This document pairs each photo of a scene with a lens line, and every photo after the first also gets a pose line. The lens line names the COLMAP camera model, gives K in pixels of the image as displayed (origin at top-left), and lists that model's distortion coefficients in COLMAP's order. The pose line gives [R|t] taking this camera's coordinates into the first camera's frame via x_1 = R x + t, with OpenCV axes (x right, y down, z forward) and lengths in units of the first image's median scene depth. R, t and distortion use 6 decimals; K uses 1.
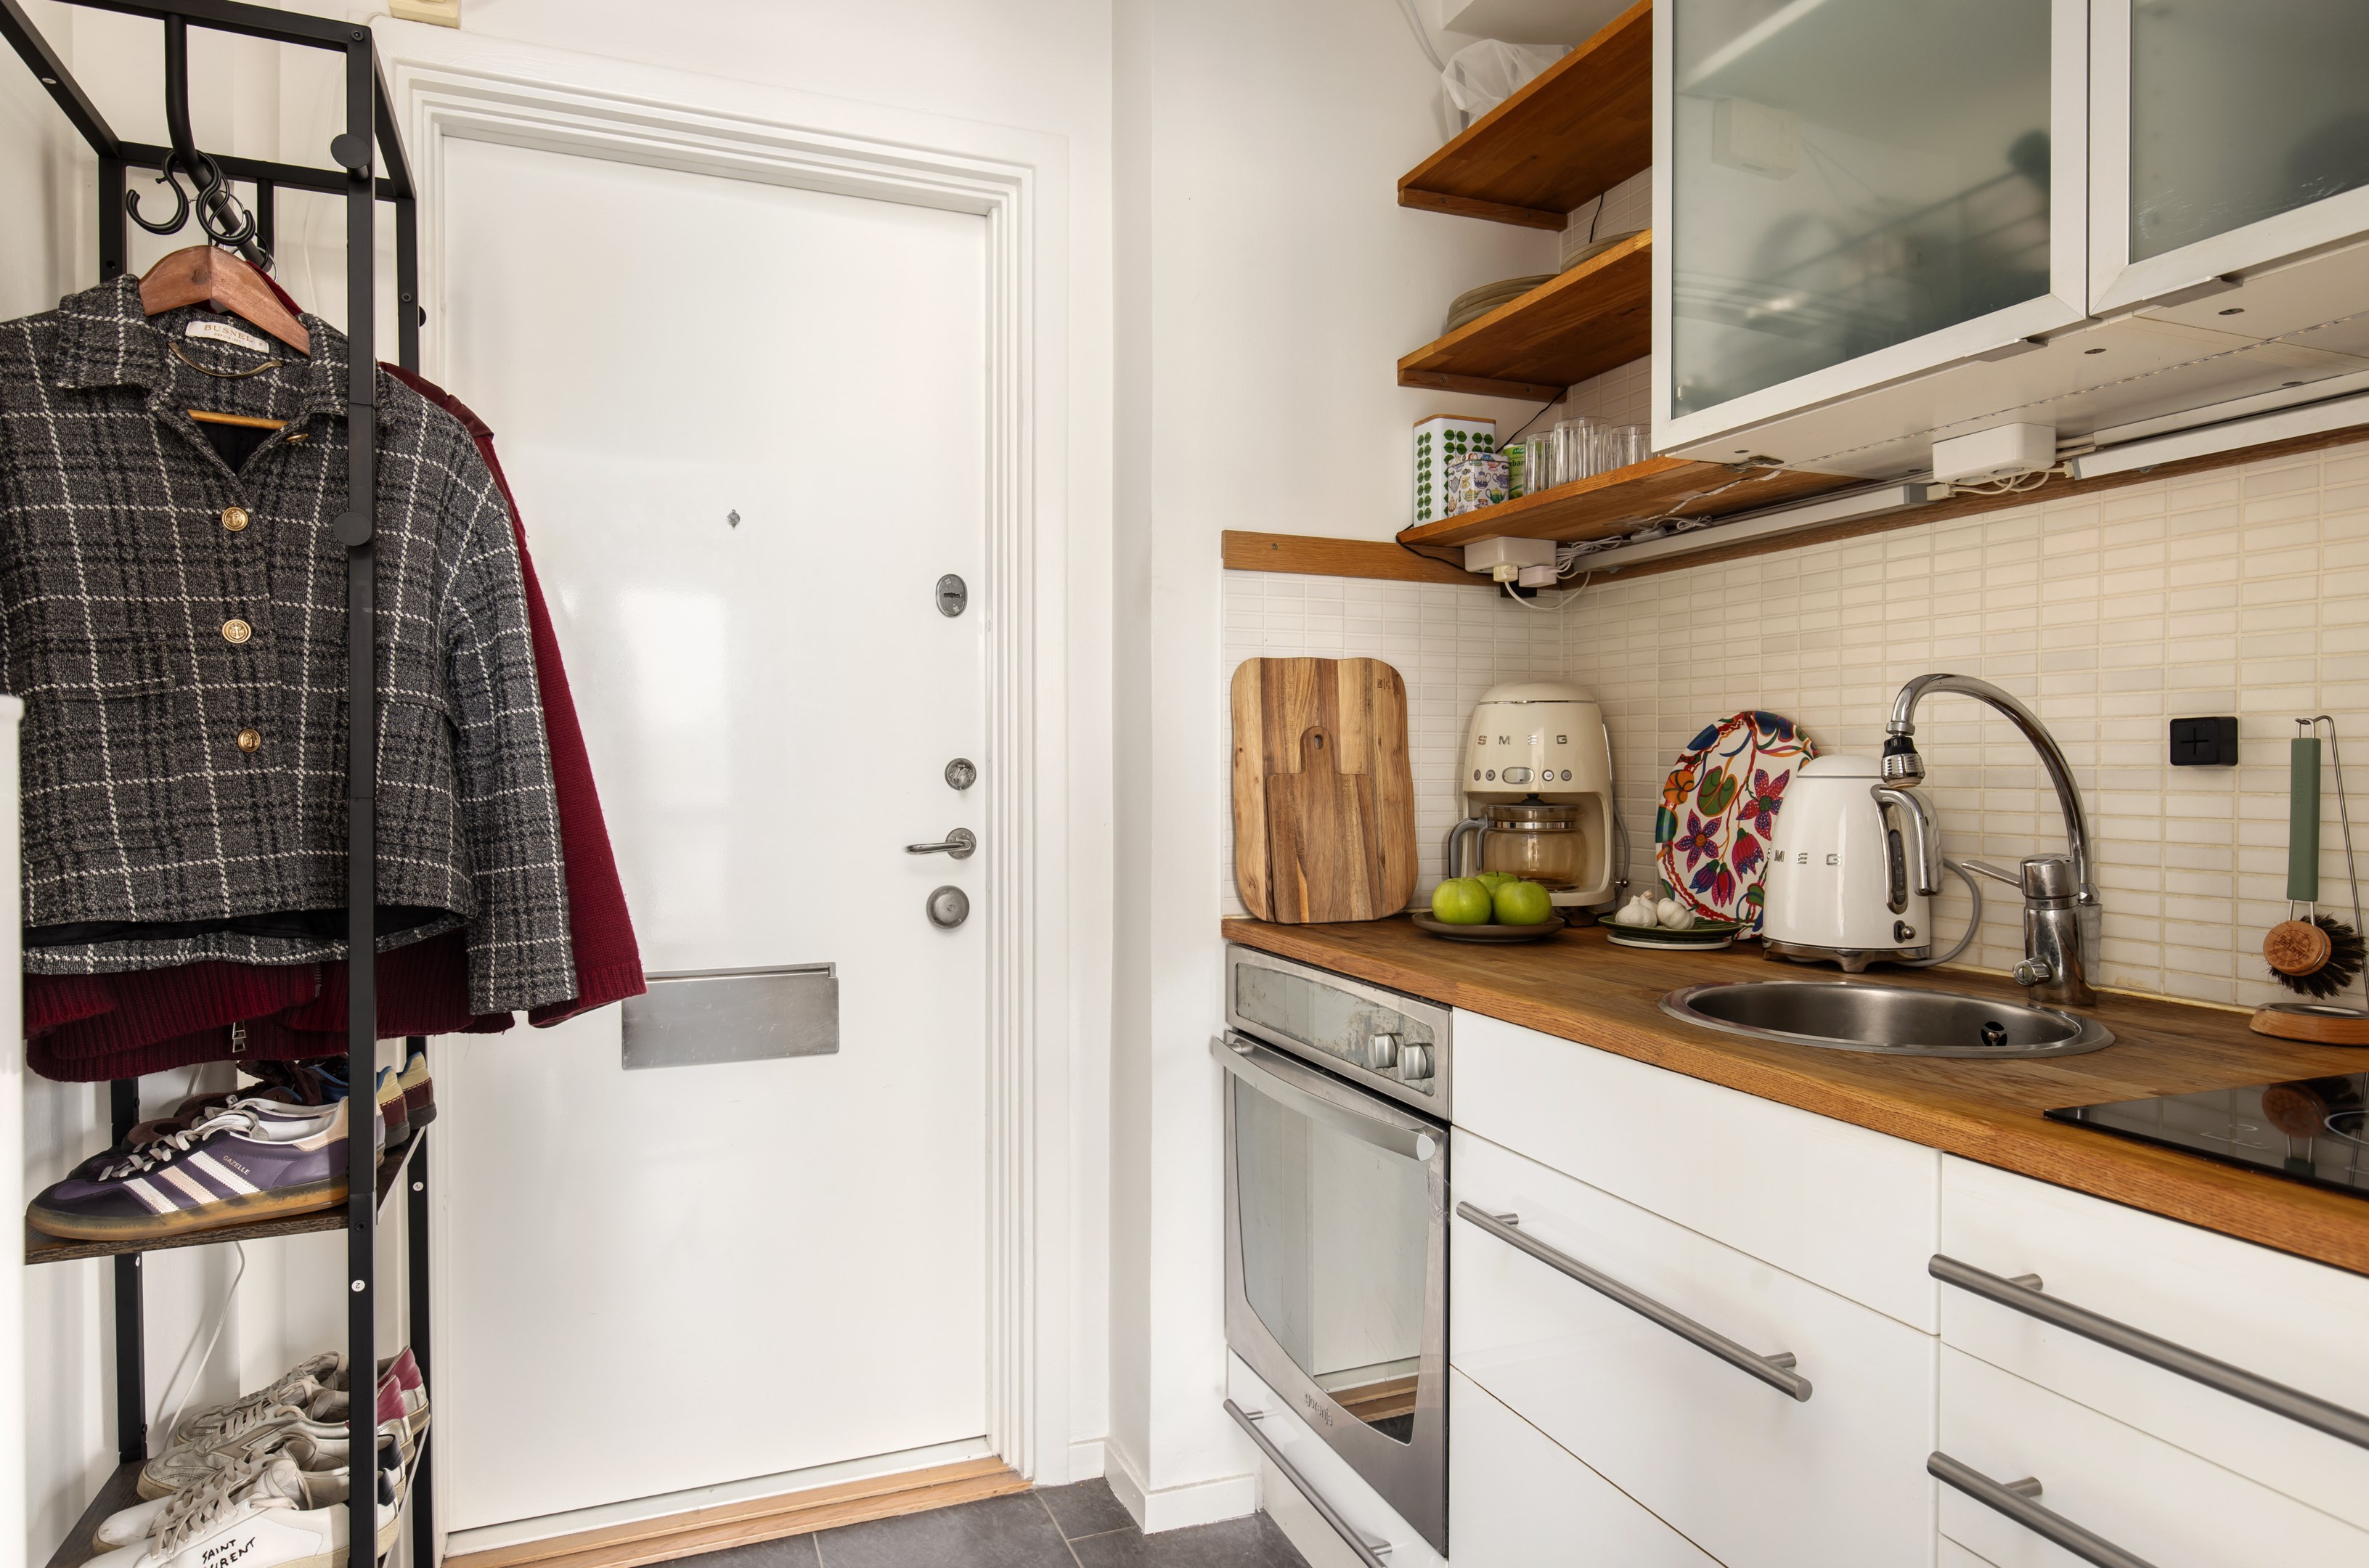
lens RADIAL K [[1375.6, 0, 1186.4], [0, 1375.6, 776.6], [0, 0, 1]] dist [0.004533, -0.004502]
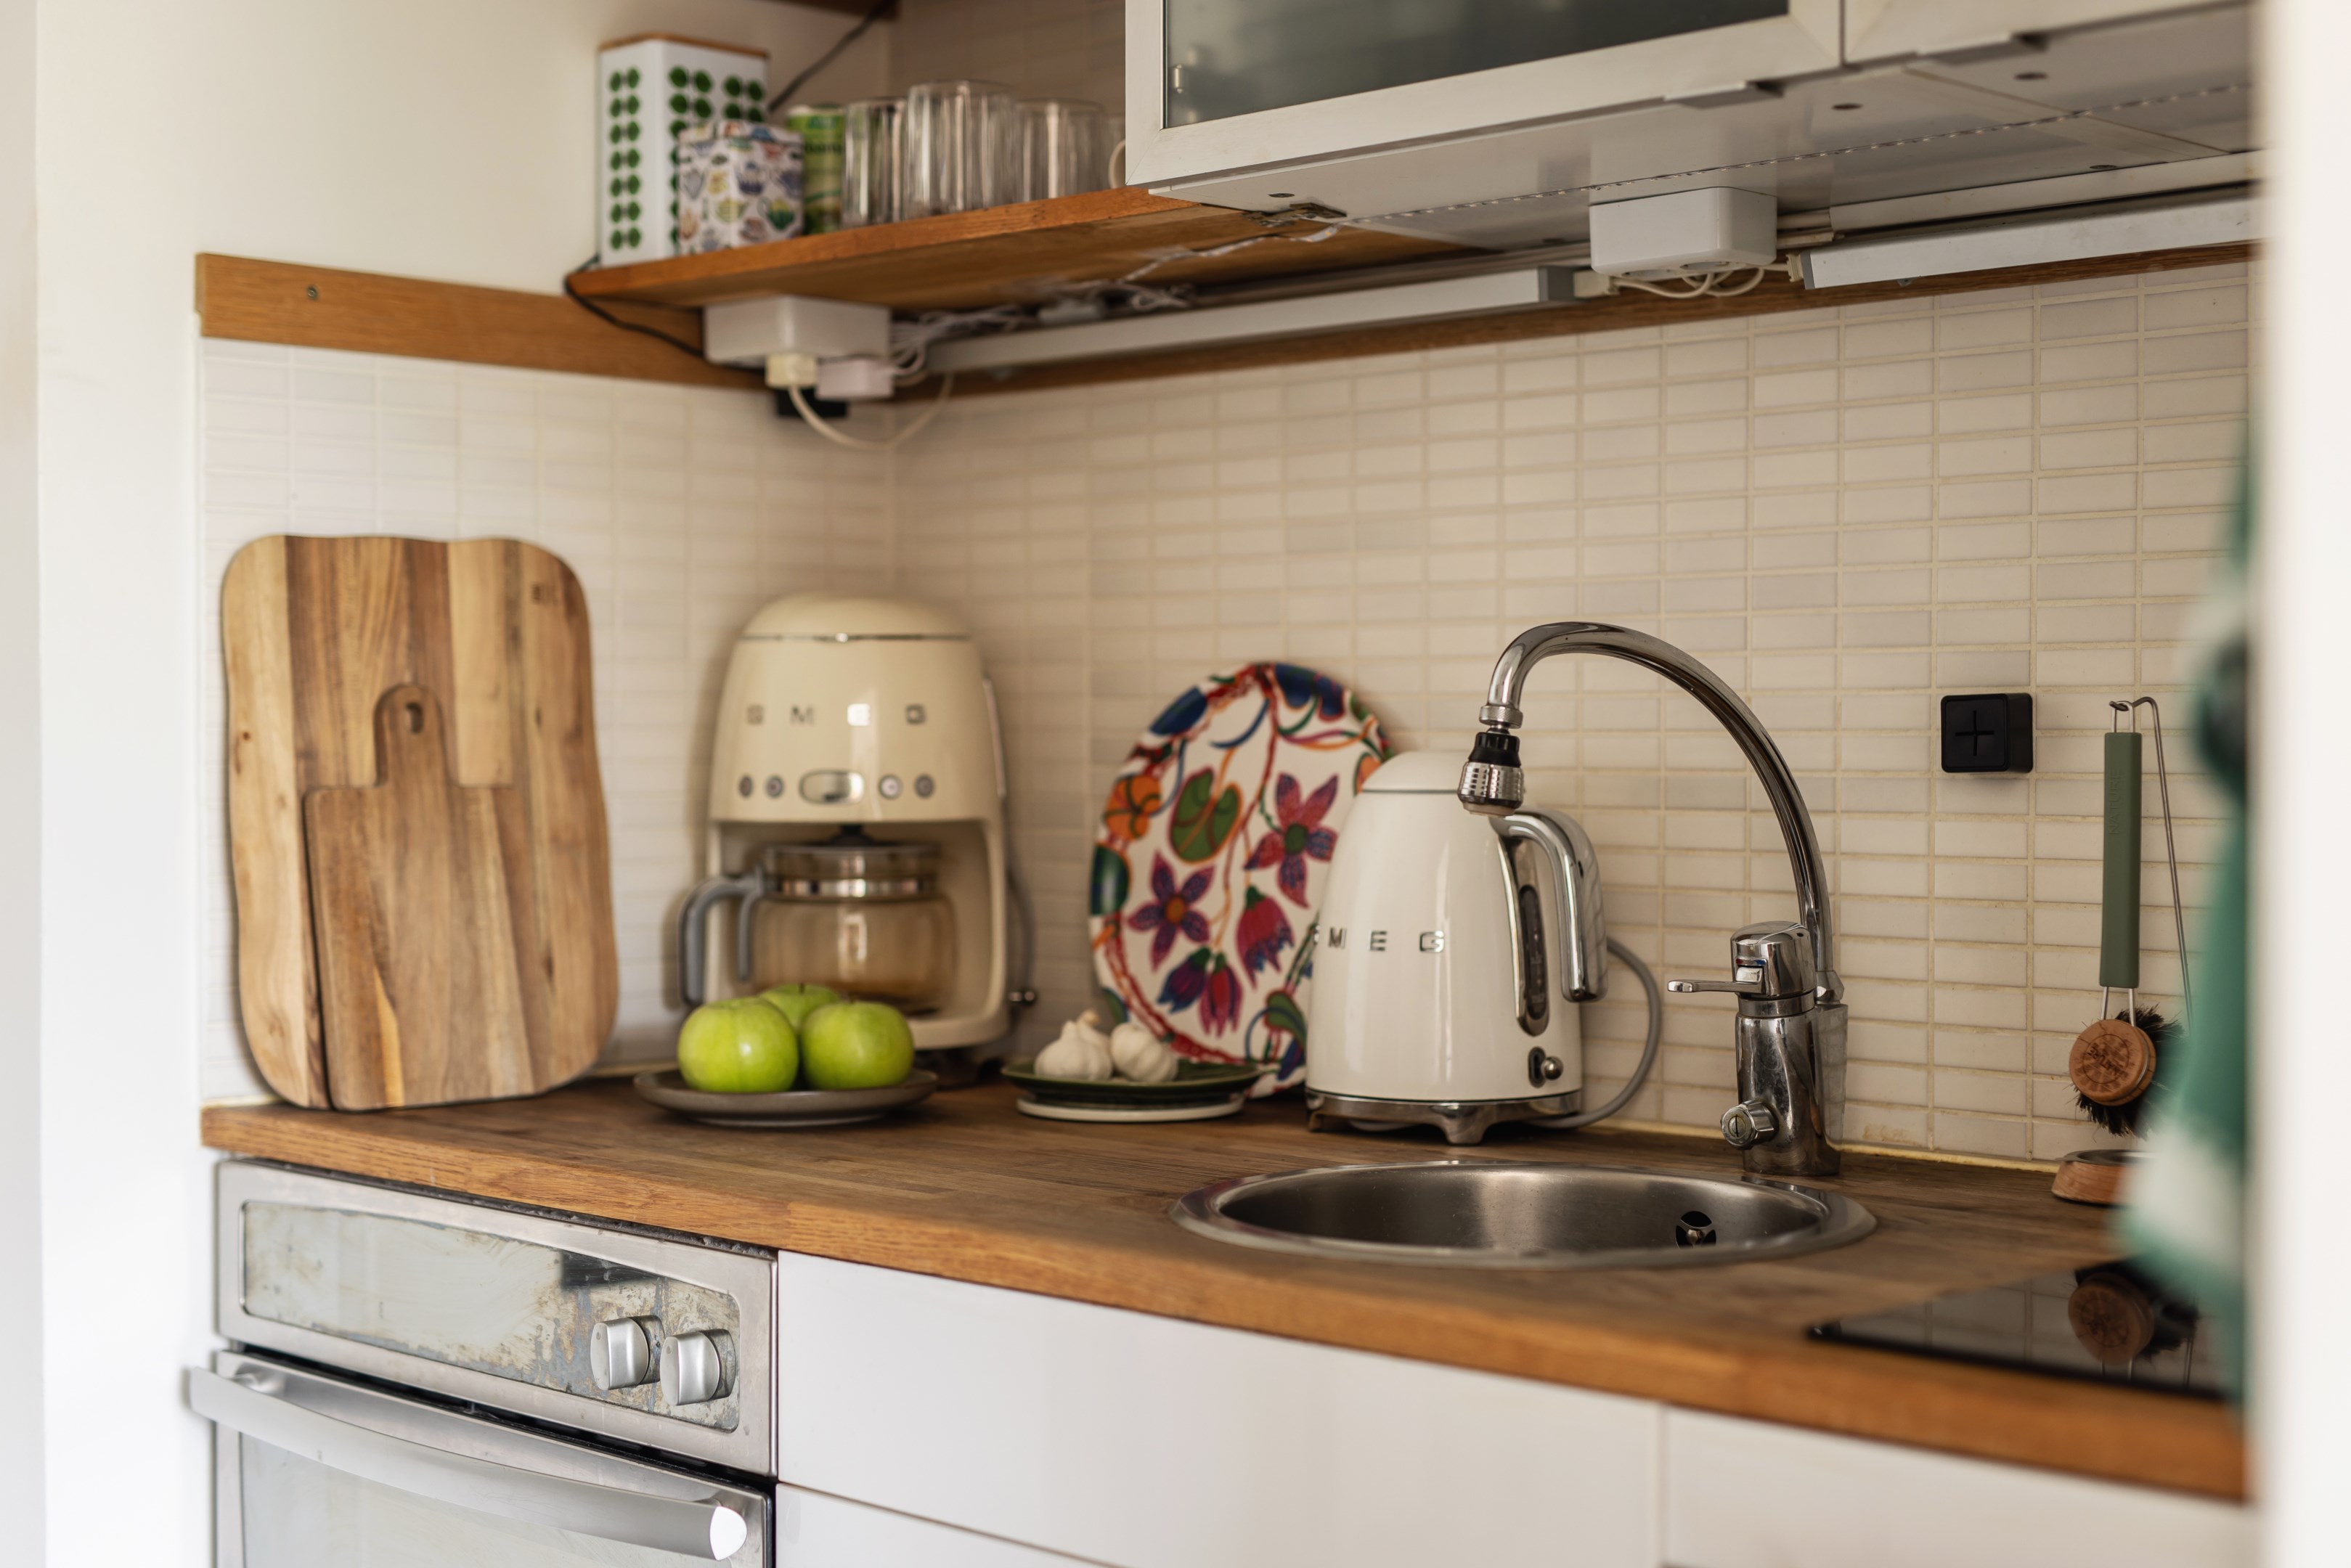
lens RADIAL K [[3314.8, 0, 1175.5], [0, 3314.8, 784.0], [0, 0, 1]] dist [0.003135, 0.022796]
pose [[0.916718, -0.009099, 0.399431, -0.138065], [0.005667, 0.999936, 0.009771, -0.014806], [-0.399494, -0.006694, 0.916711, -0.158274]]
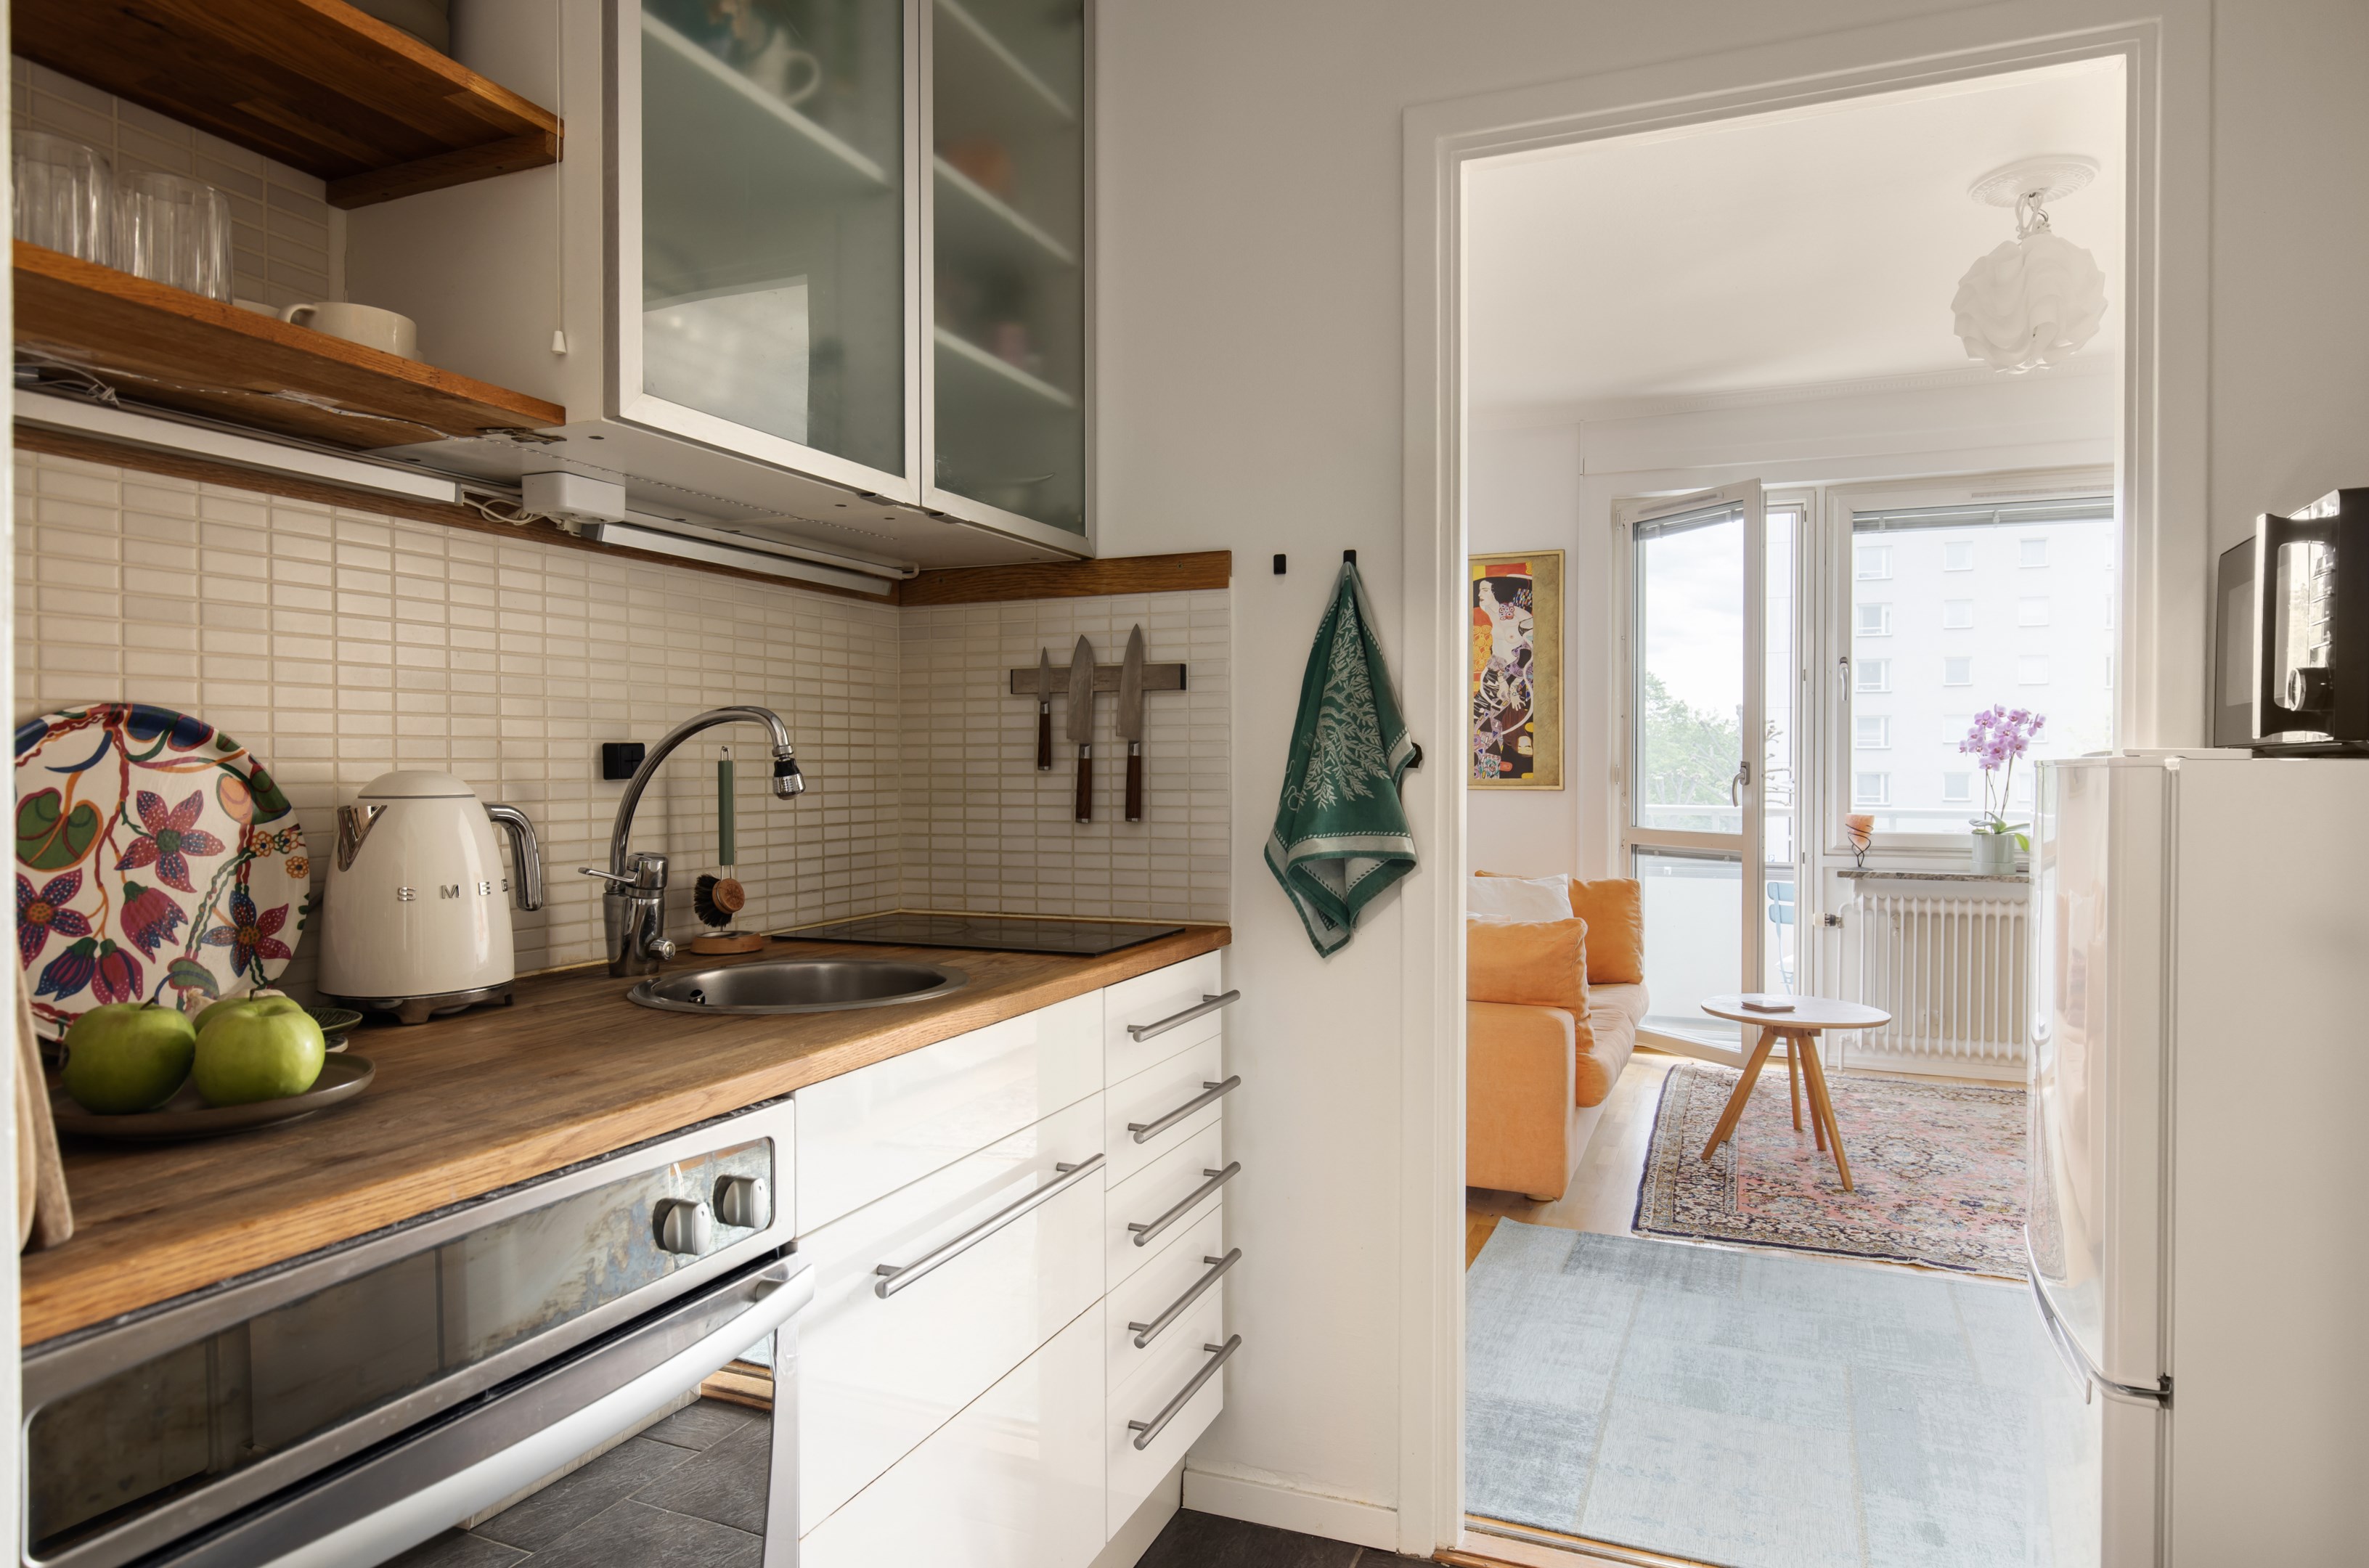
lens RADIAL K [[1375.6, 0, 1186.4], [0, 1375.6, 776.6], [0, 0, 1]] dist [0.004533, -0.004502]
pose [[-0.711557, -0.005998, 0.702603, -0.445625], [0.006814, 0.999858, 0.015436, -0.020628], [-0.702596, 0.015771, -0.711414, 1.195515]]
